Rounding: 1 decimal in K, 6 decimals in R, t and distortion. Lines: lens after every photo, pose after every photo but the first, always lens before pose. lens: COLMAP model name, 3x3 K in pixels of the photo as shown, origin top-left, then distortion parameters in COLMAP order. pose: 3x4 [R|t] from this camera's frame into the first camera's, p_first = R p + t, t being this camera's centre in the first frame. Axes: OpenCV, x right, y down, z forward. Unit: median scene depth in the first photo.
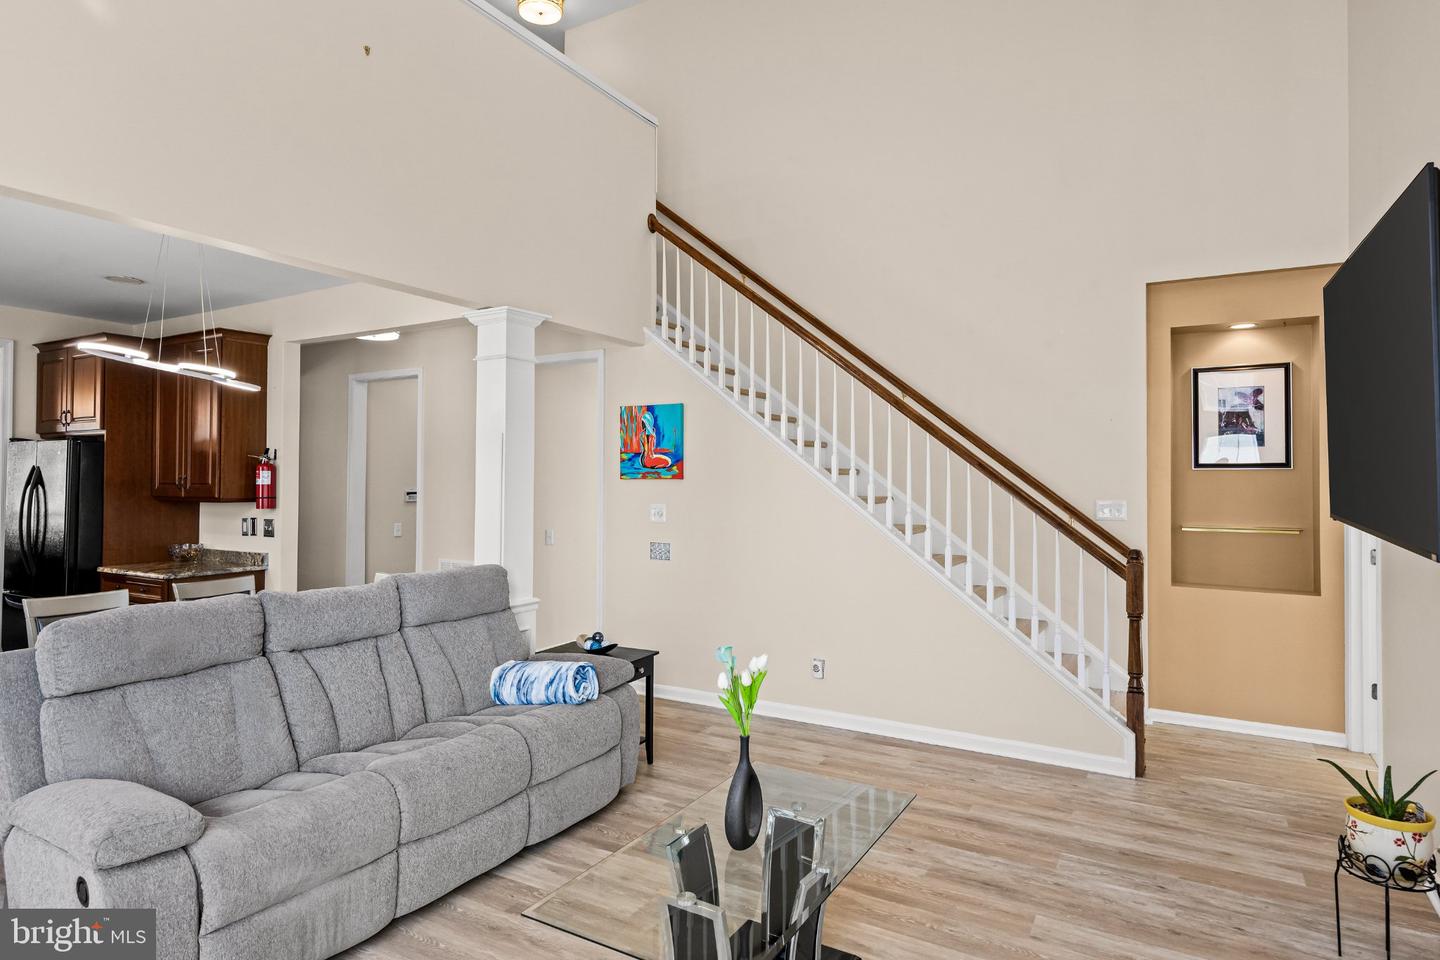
lens RADIAL K [[810.6, 0, 697.0], [0, 810.6, 467.8], [0, 0, 1]] dist [-0.001171, -0.000202]
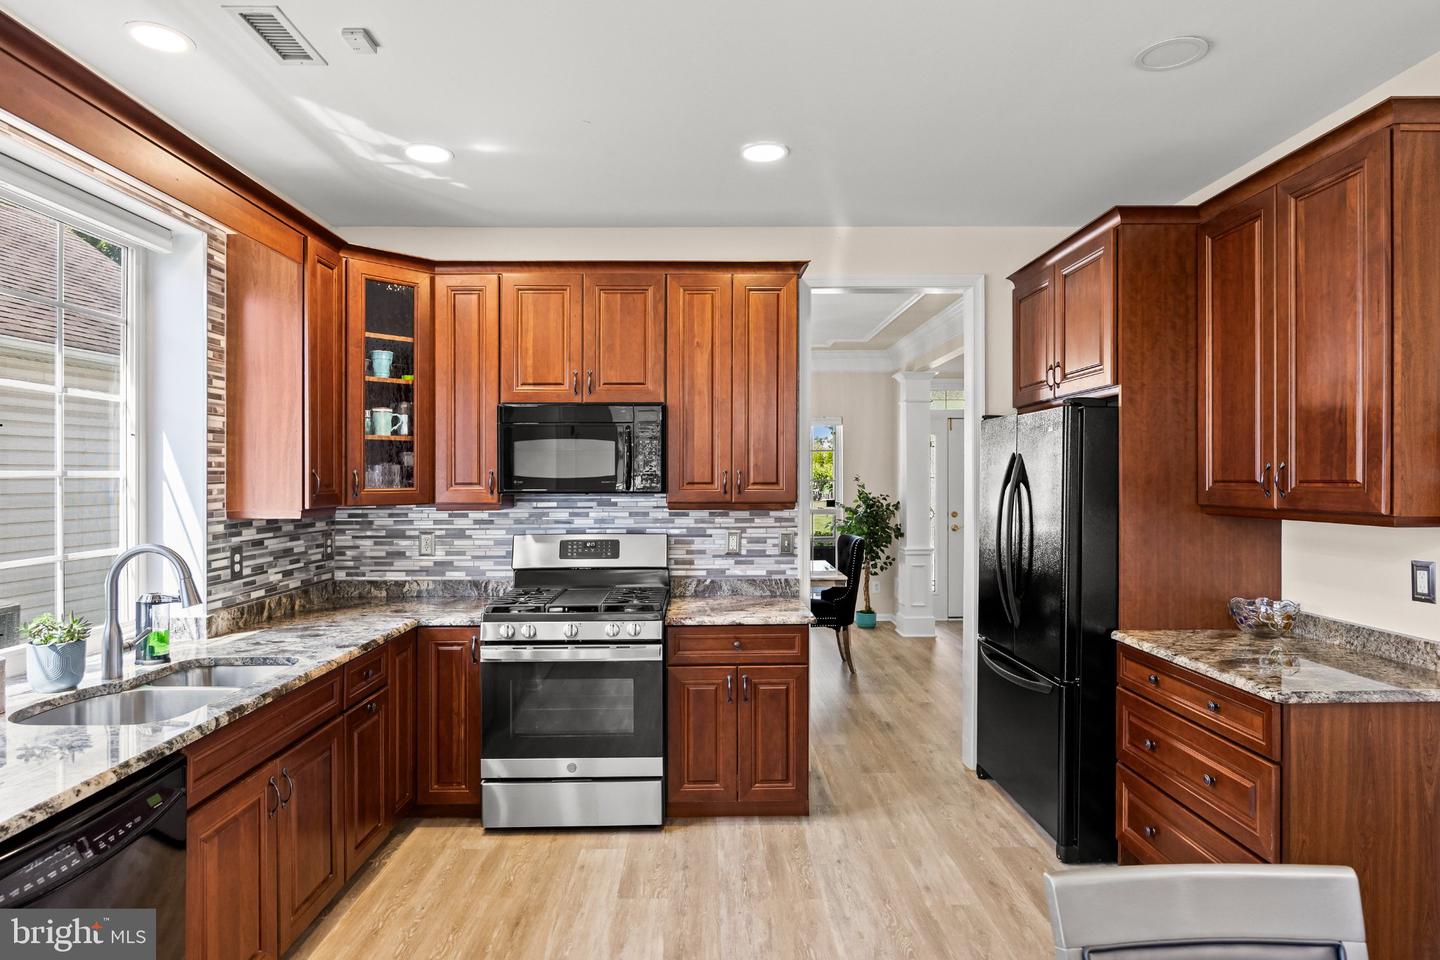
lens RADIAL K [[810.6, 0, 726.4], [0, 810.6, 489.4], [0, 0, 1]] dist [-0.001171, -0.000202]
pose [[0.535203, 0.006369, -0.844699, -0.392666], [0.023645, 0.999467, 0.022518, 0.005816], [0.844392, -0.032024, 0.534767, 0.458316]]
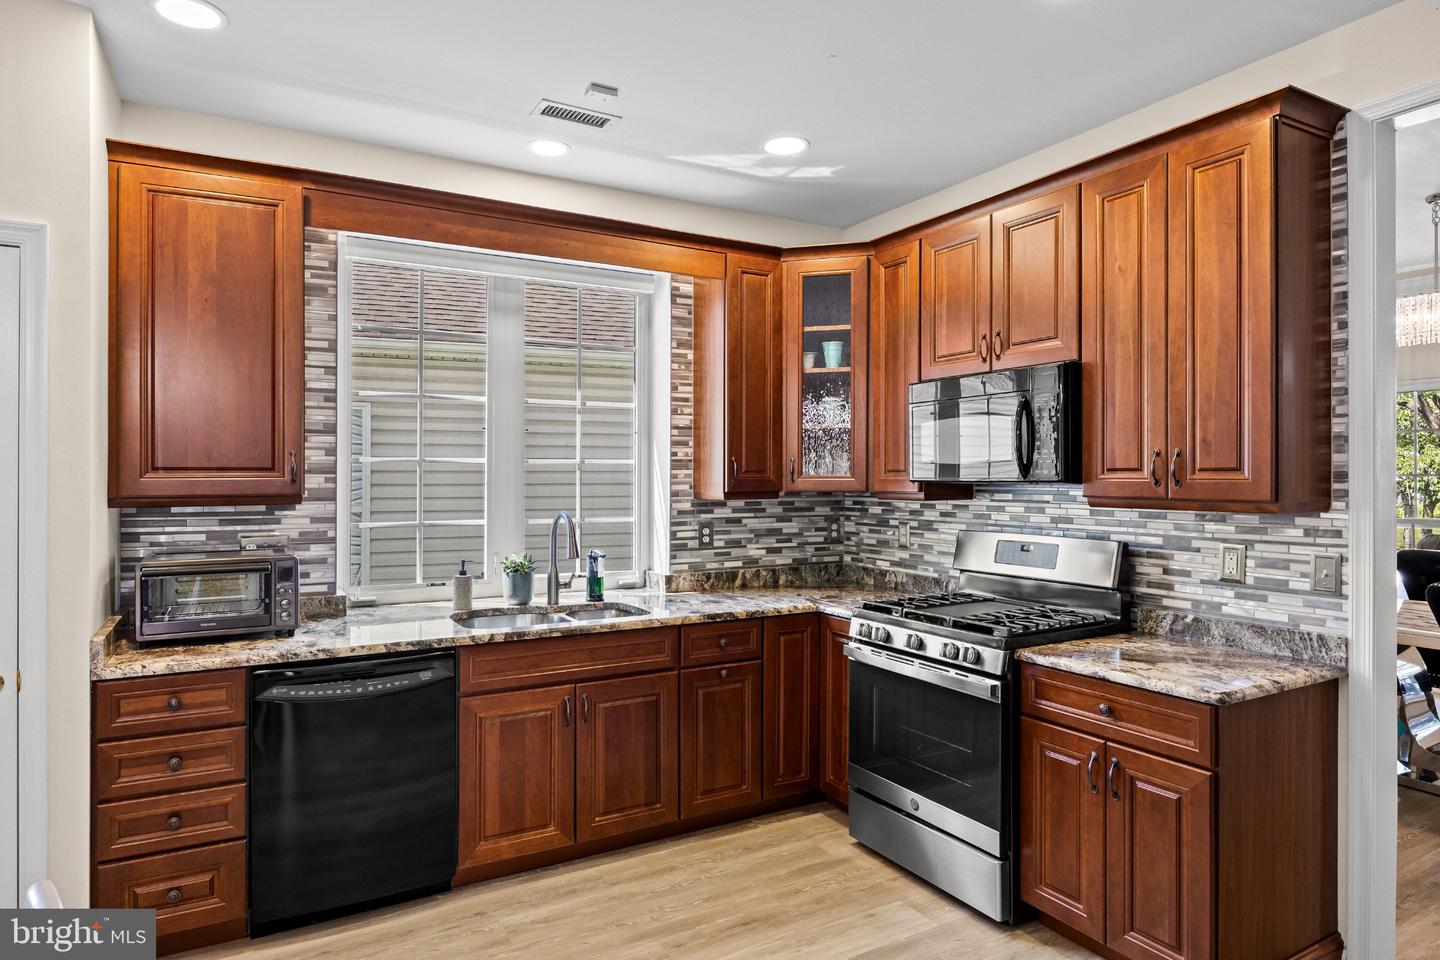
lens RADIAL K [[849.1, 0, 698.9], [0, 849.1, 478.0], [0, 0, 1]] dist [-0.008029, -0.000832]
pose [[-0.506440, -0.004178, -0.862265, -0.419743], [0.015043, 0.999793, -0.013680, 0.017801], [0.862144, -0.019900, -0.506273, 0.718913]]
